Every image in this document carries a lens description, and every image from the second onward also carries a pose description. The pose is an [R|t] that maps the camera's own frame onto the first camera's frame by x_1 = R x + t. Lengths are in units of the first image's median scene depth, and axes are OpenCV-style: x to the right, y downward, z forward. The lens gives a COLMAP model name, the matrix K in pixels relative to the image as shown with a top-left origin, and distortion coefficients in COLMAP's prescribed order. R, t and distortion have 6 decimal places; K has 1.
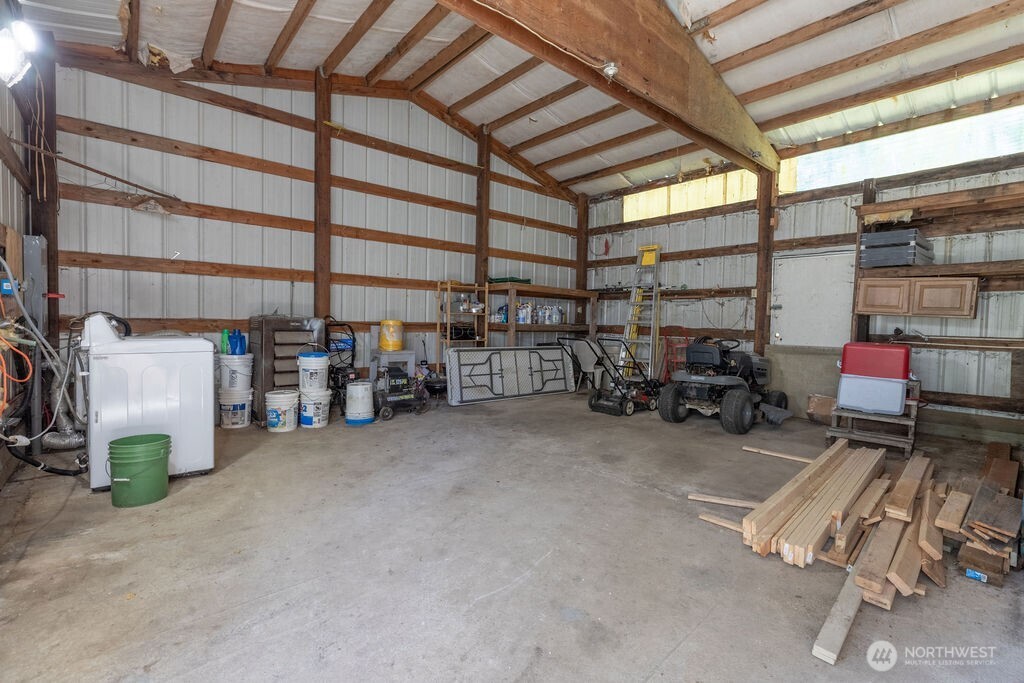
lens RADIAL K [[456.5, 0, 514.9], [0, 456.5, 335.8], [0, 0, 1]] dist [0.004740, -0.000477]
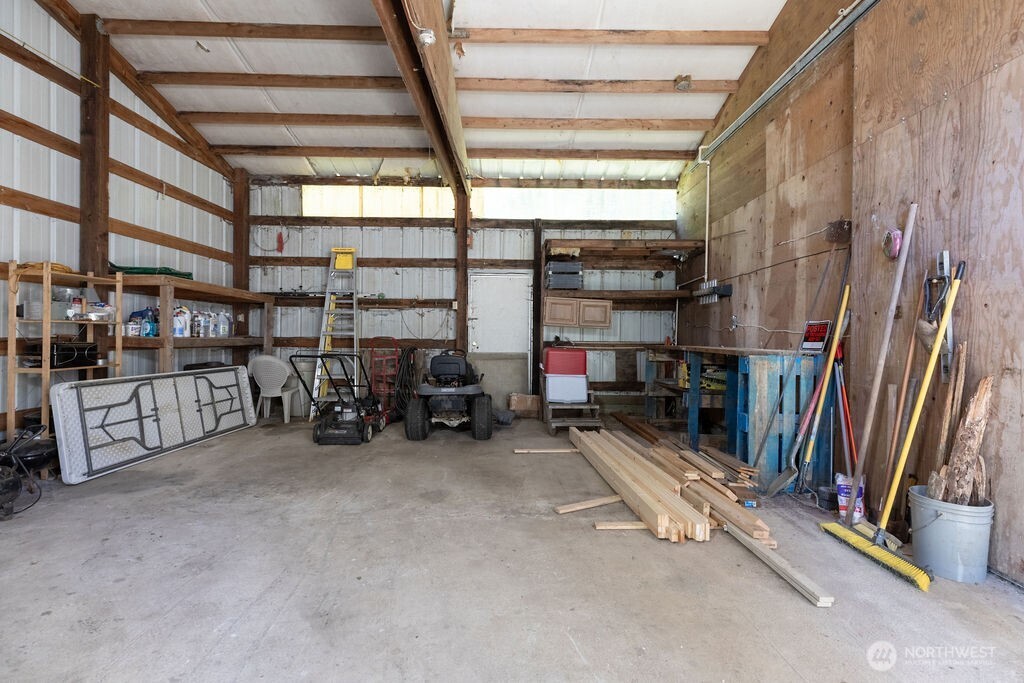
lens RADIAL K [[456.5, 0, 514.9], [0, 456.5, 335.8], [0, 0, 1]] dist [0.004740, -0.000477]
pose [[0.652070, -0.014344, 0.758023, -0.196575], [0.029792, 0.999534, -0.006714, -0.010308], [-0.757573, 0.026961, 0.652193, 0.197022]]
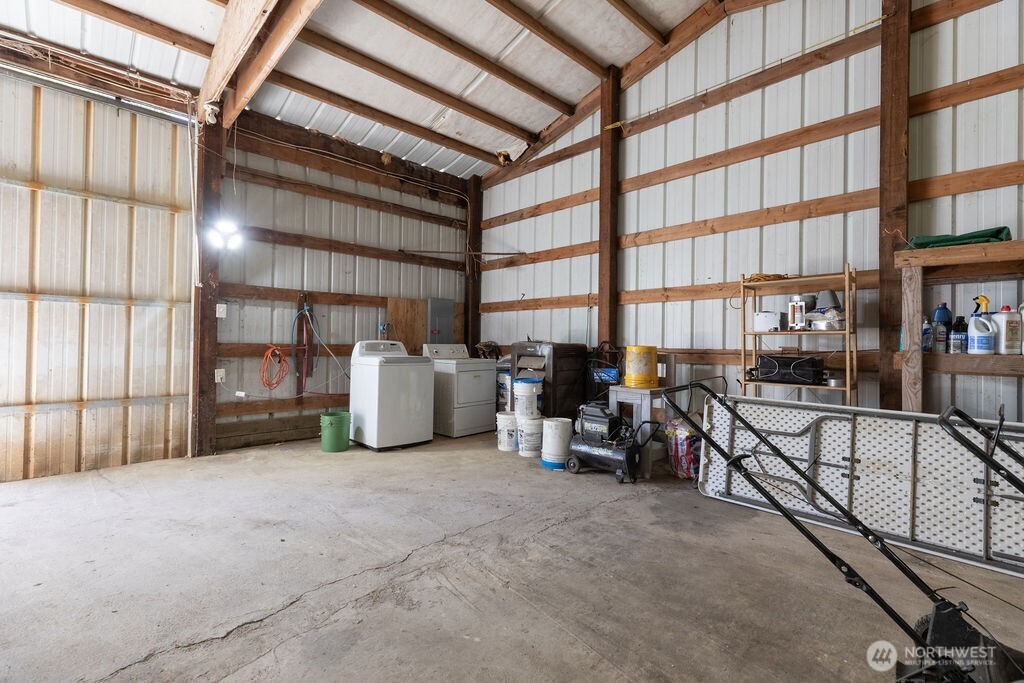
lens RADIAL K [[456.5, 0, 514.9], [0, 456.5, 335.8], [0, 0, 1]] dist [0.004740, -0.000477]
pose [[0.051335, -0.032738, -0.998145, 0.406095], [-0.041848, 0.998514, -0.034902, -0.014706], [0.997804, 0.043562, 0.049889, 0.686020]]
